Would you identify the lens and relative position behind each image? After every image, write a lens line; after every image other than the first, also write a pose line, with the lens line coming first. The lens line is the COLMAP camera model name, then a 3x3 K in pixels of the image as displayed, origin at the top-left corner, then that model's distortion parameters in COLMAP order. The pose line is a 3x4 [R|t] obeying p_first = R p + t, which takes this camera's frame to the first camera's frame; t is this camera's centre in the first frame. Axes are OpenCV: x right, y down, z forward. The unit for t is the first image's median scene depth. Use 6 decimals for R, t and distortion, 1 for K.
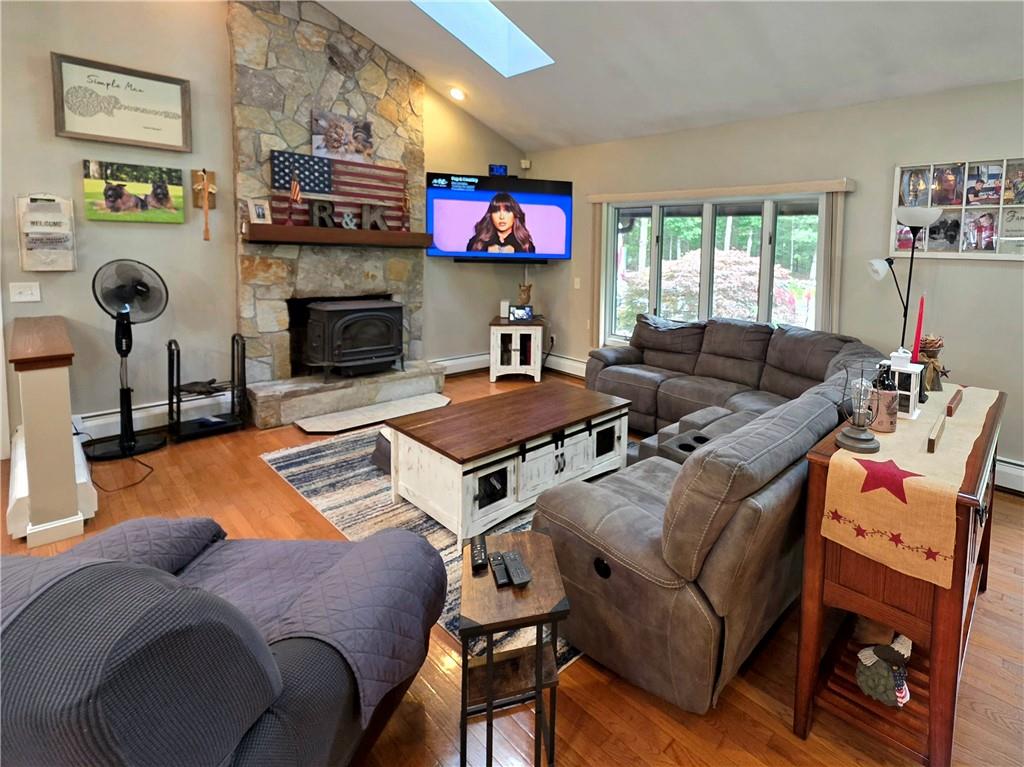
lens RADIAL K [[505.5, 0, 635.6], [0, 505.5, 289.0], [0, 0, 1]] dist [-0.001785, -0.000316]
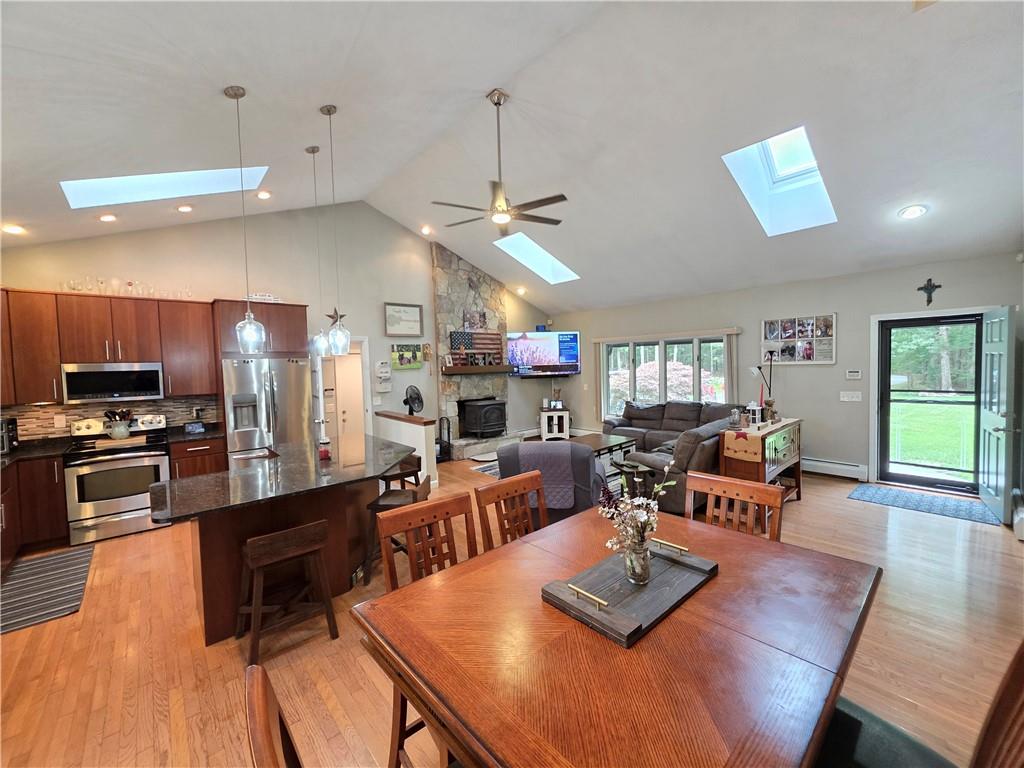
lens RADIAL K [[409.3, 0, 514.4], [0, 409.3, 380.2], [0, 0, 1]] dist [0.001390, 0.000107]
pose [[0.986903, -0.053243, -0.152273, -0.190022], [0.048283, 0.998181, -0.036092, 0.007311], [0.153918, 0.028267, 0.987679, -0.643181]]
